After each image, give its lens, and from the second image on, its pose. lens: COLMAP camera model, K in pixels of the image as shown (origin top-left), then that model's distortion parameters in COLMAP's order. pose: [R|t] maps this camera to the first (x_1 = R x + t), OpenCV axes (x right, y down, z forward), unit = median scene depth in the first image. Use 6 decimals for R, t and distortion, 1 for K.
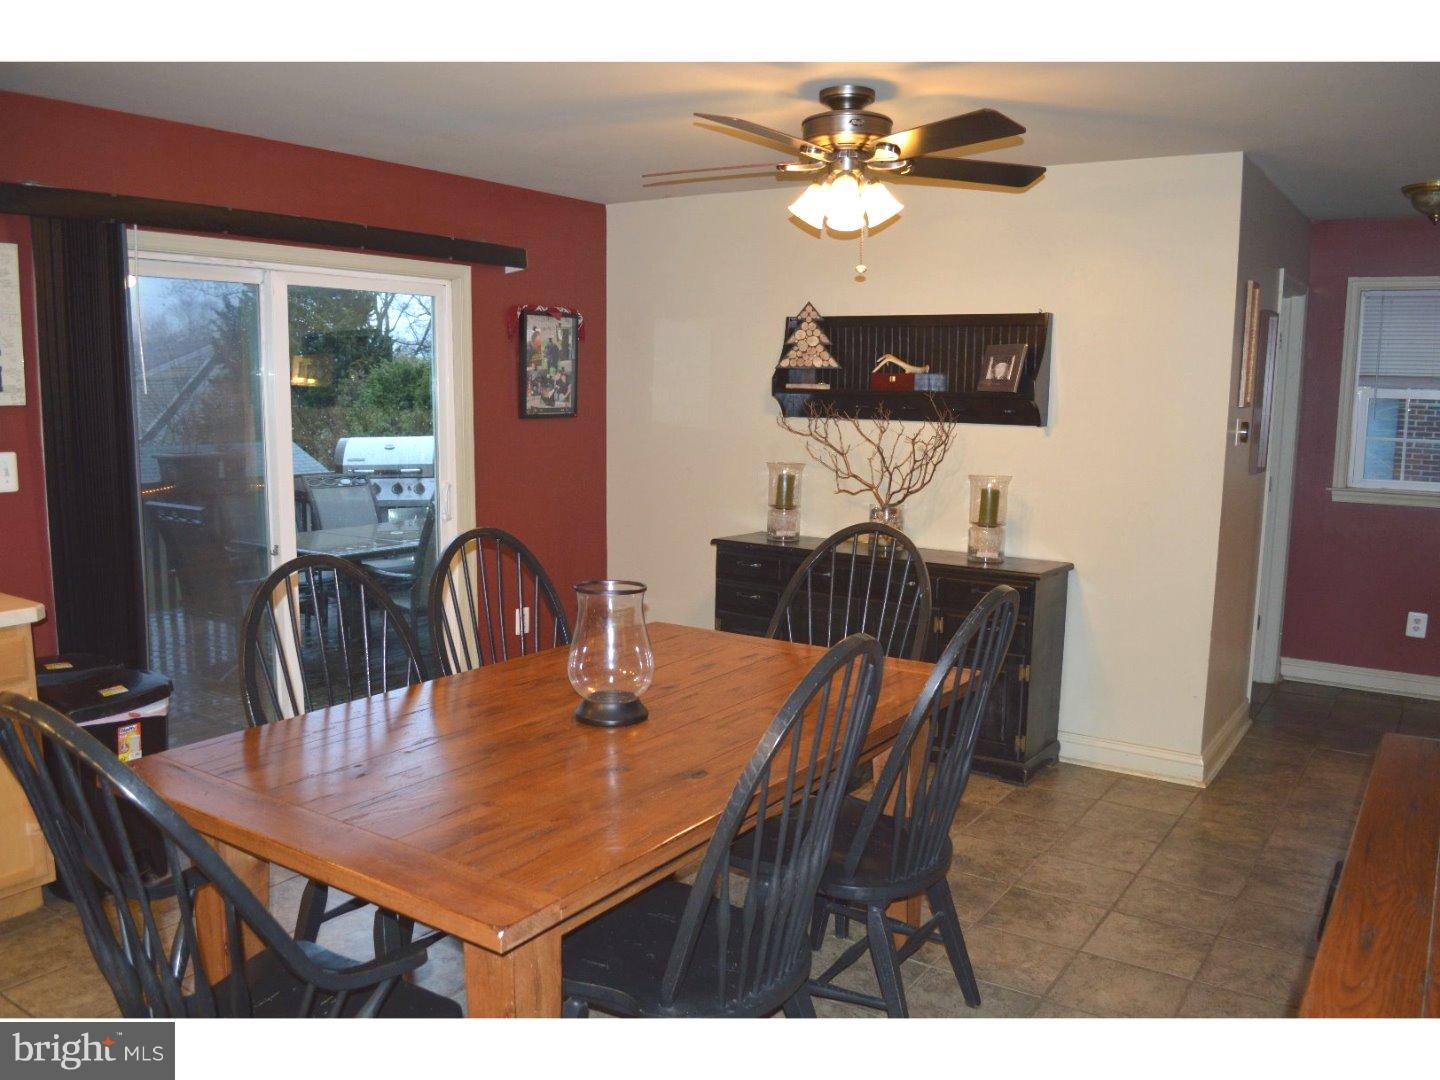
lens RADIAL K [[1205.5, 0, 720.0], [0, 1205.5, 540.0], [0, 0, 1]] dist [0.005754, -0.000588]
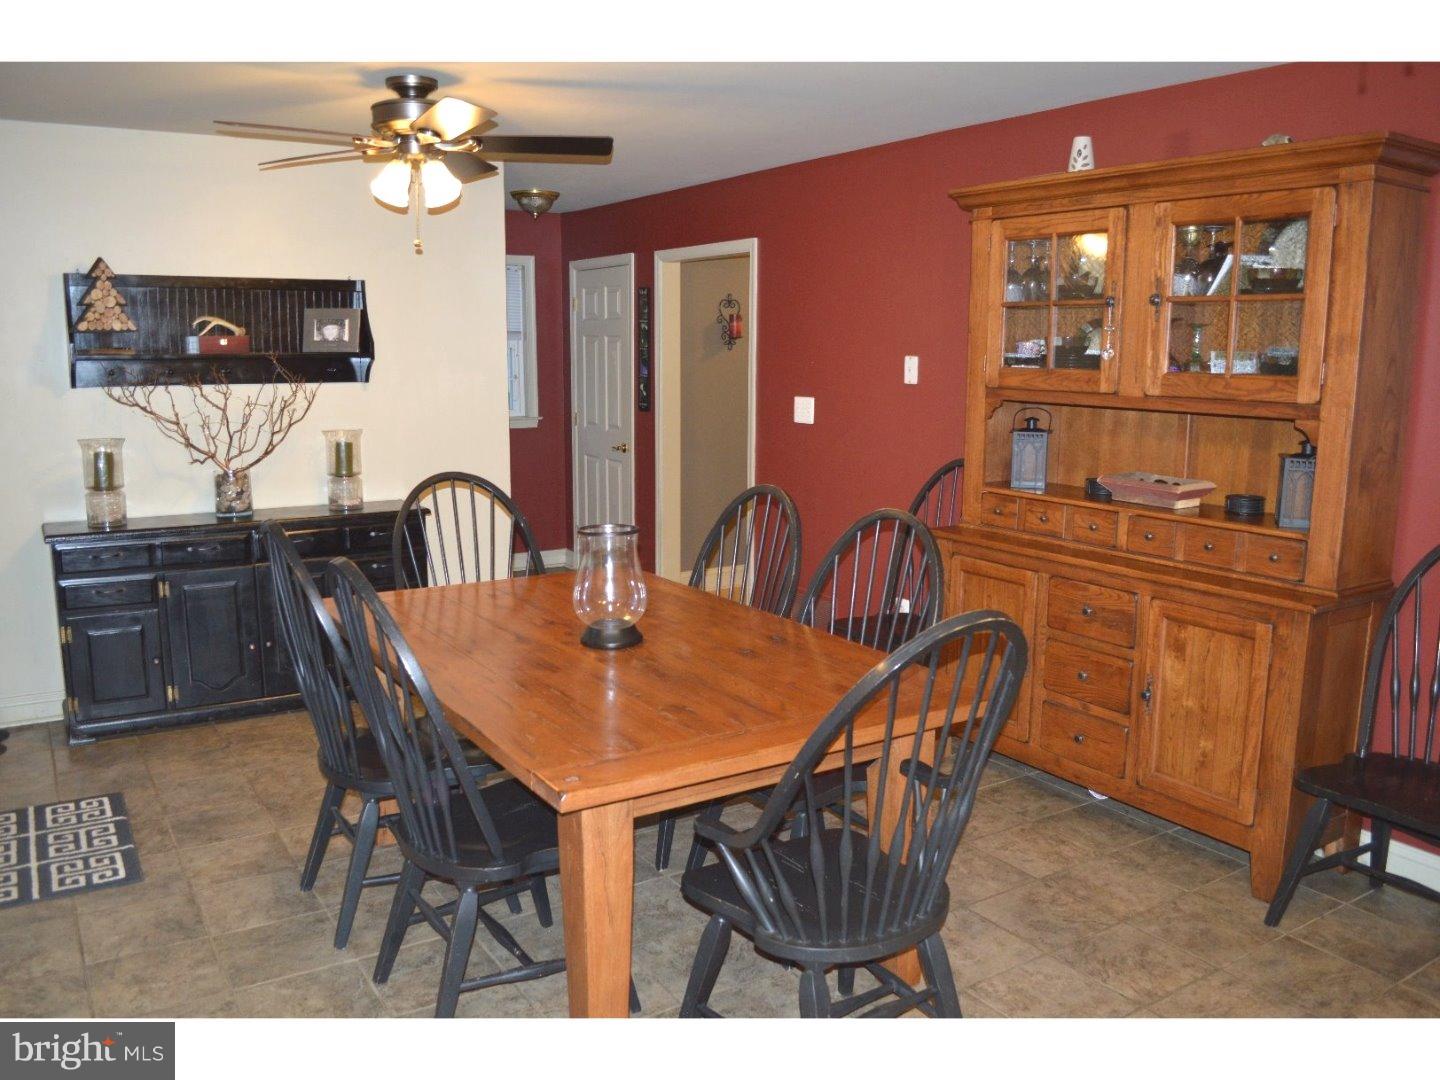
lens RADIAL K [[1205.5, 0, 720.0], [0, 1205.5, 540.0], [0, 0, 1]] dist [0.005754, -0.000588]
pose [[0.419223, -0.167100, 0.892373, -0.598854], [0.128467, 0.983944, 0.123895, -0.045055], [-0.898748, 0.062701, 0.433959, 0.219739]]
